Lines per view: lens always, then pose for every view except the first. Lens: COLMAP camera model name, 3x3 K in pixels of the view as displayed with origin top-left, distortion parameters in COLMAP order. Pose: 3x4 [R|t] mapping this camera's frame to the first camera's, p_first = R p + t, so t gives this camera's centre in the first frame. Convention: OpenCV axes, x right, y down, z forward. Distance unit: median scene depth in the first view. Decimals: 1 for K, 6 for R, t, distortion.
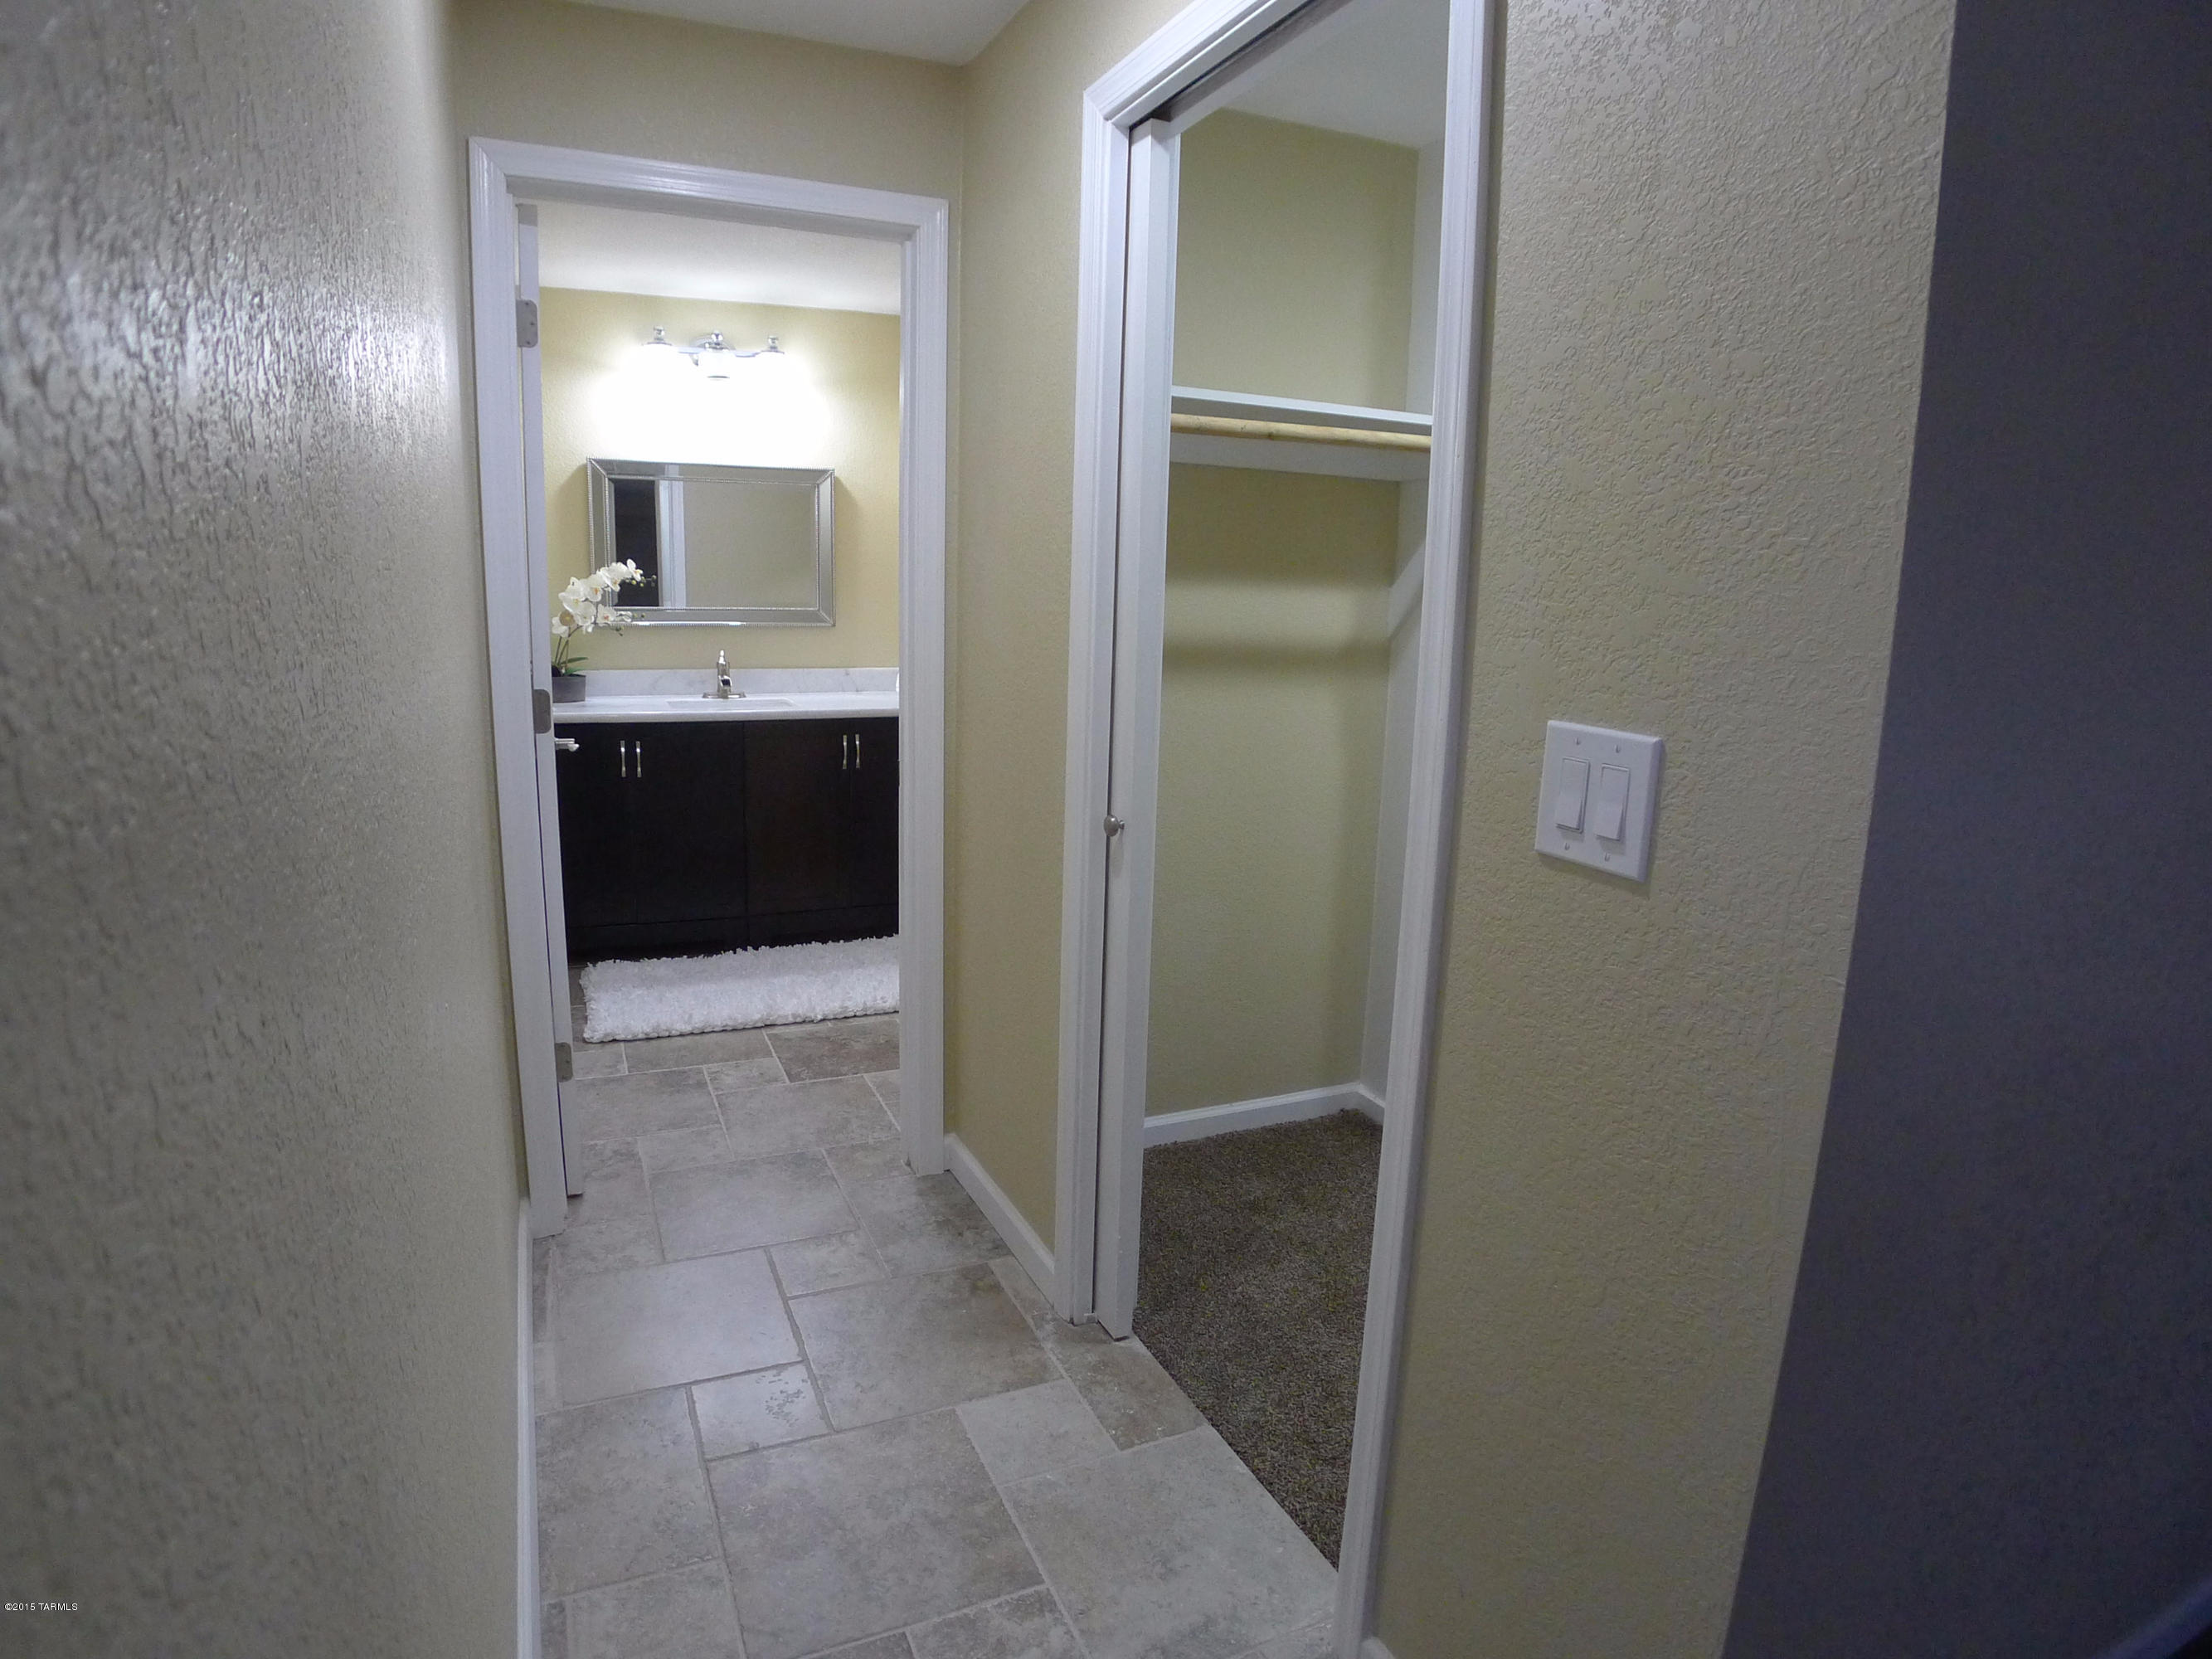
lens RADIAL K [[1194.1, 0, 1099.2], [0, 1194.1, 828.8], [0, 0, 1]] dist [-0.056691, 0.000824]
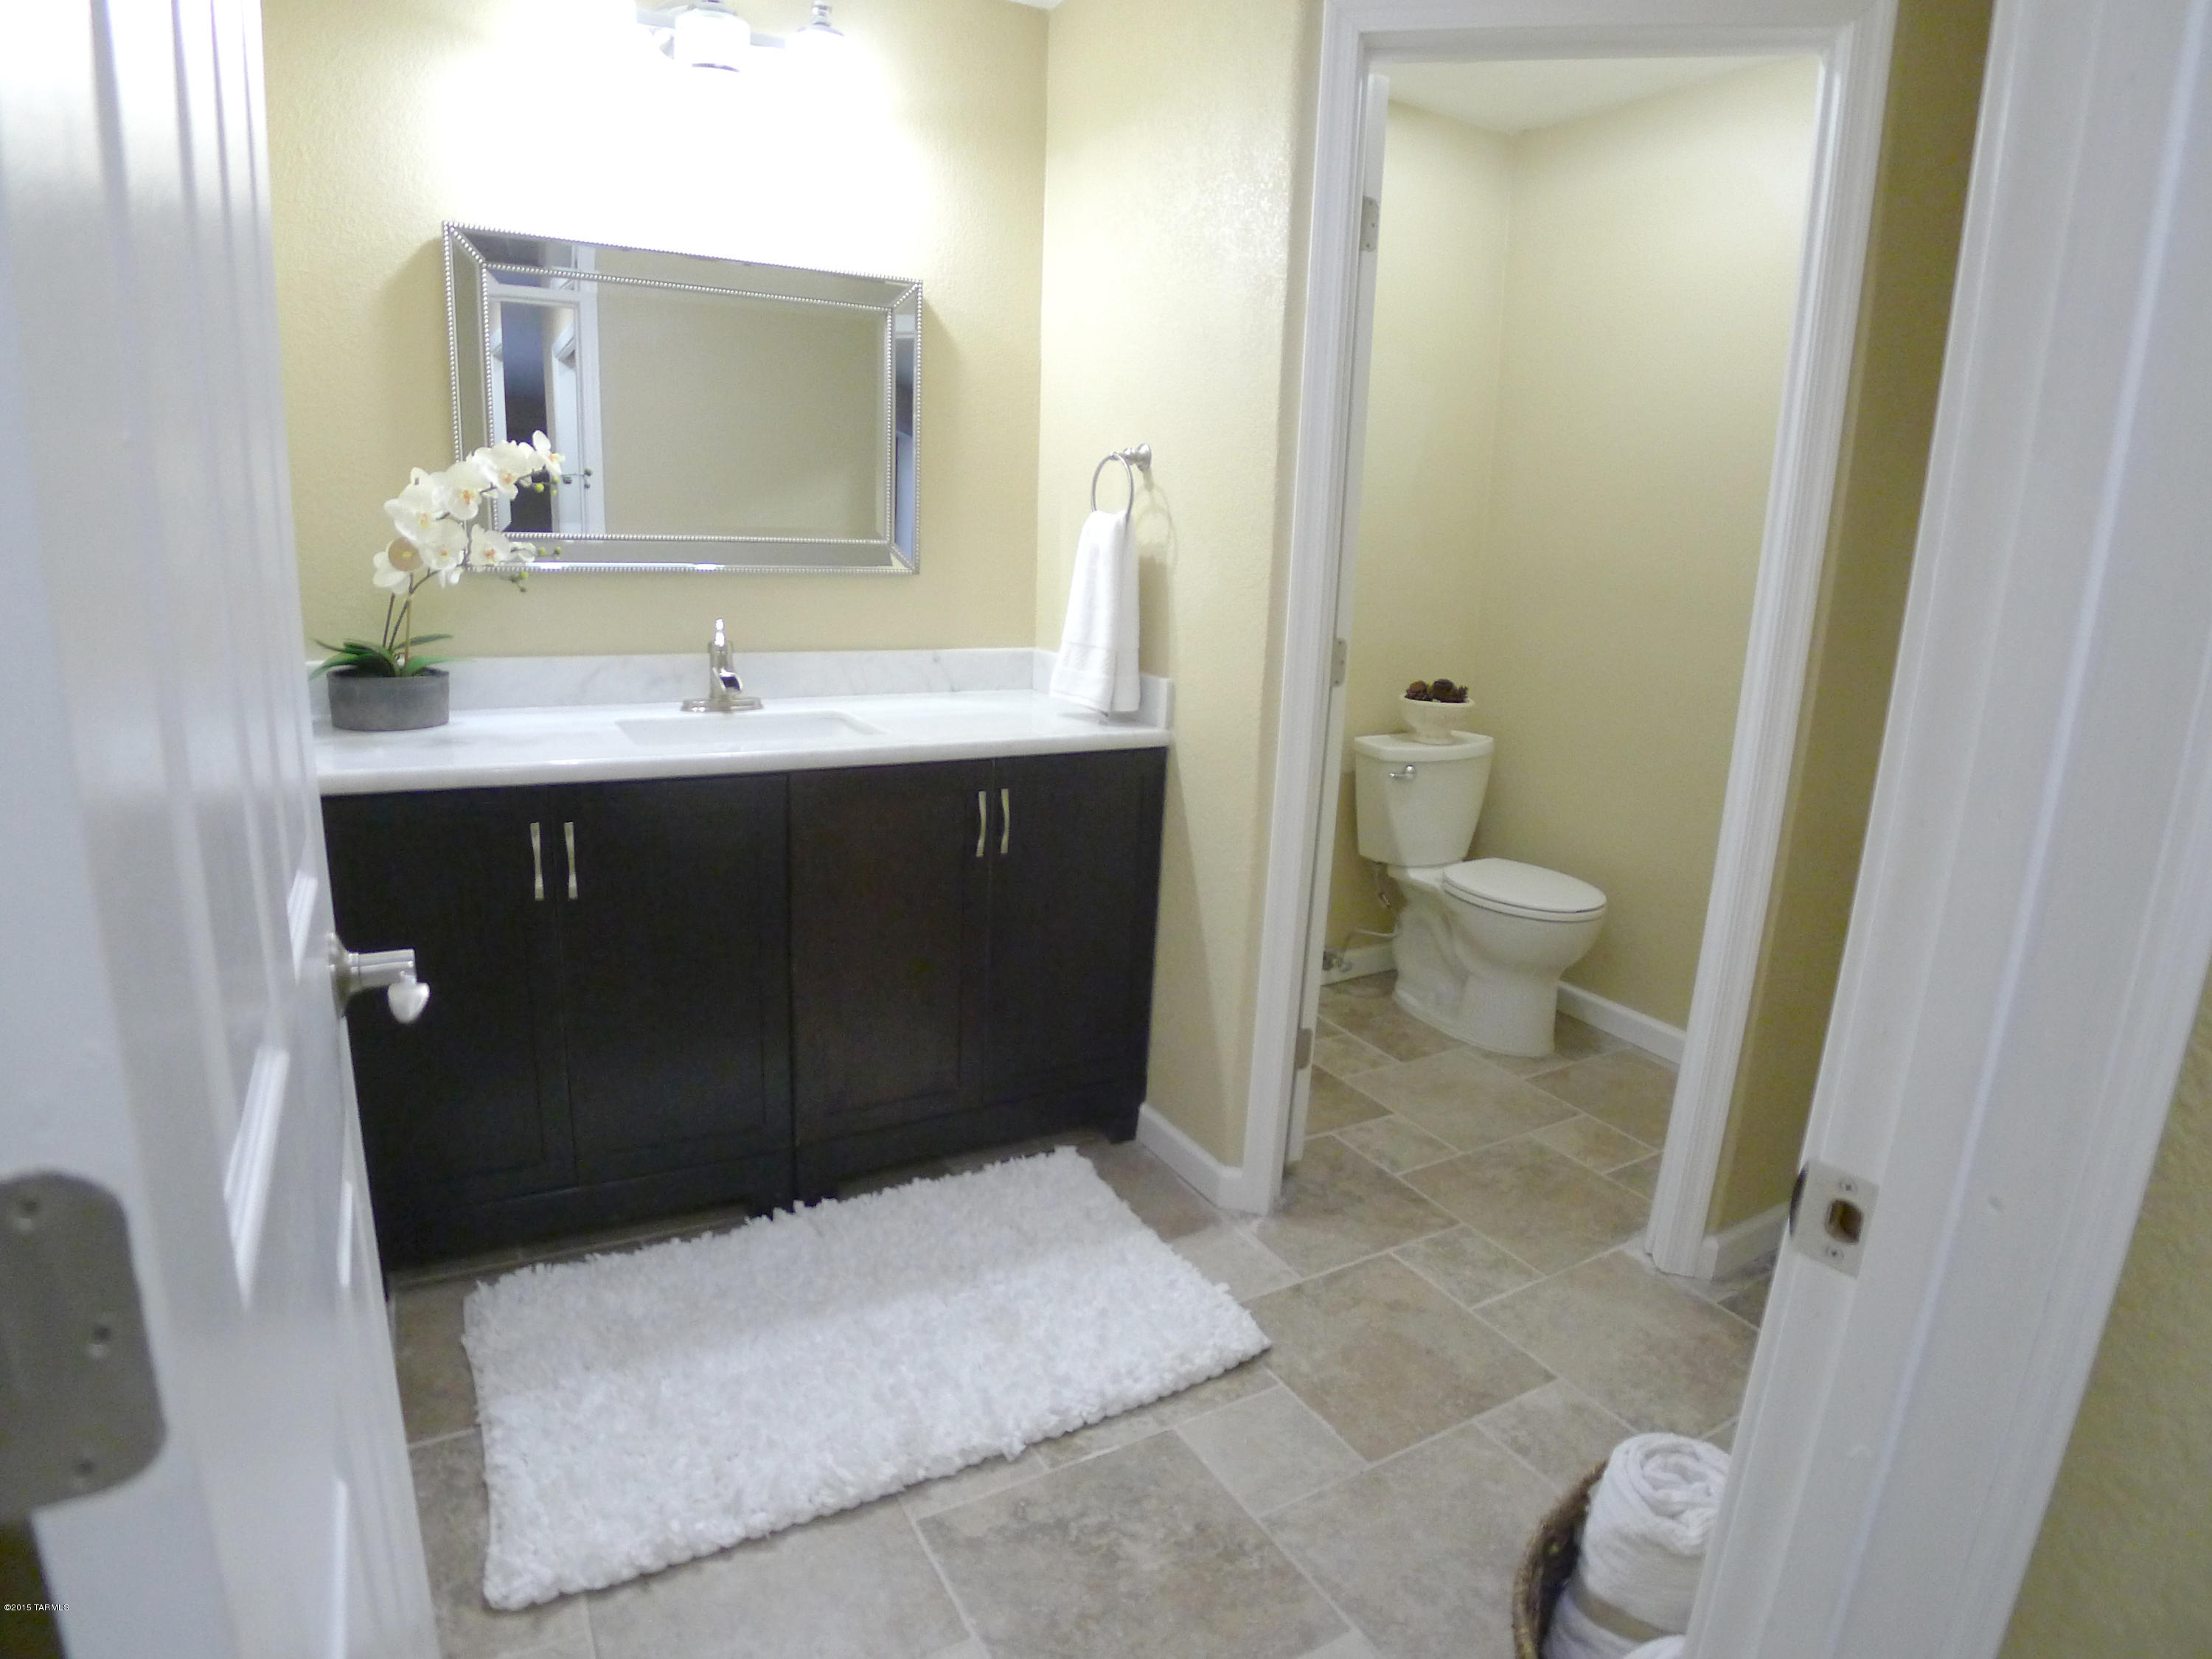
lens RADIAL K [[1194.0, 0, 1109.9], [0, 1194.0, 825.3], [0, 0, 1]] dist [-0.056691, 0.000824]
pose [[0.994951, -0.010510, 0.099806, -0.214208], [0.006077, 0.998986, 0.044614, -0.087950], [-0.100174, -0.043782, 0.994006, 0.493626]]
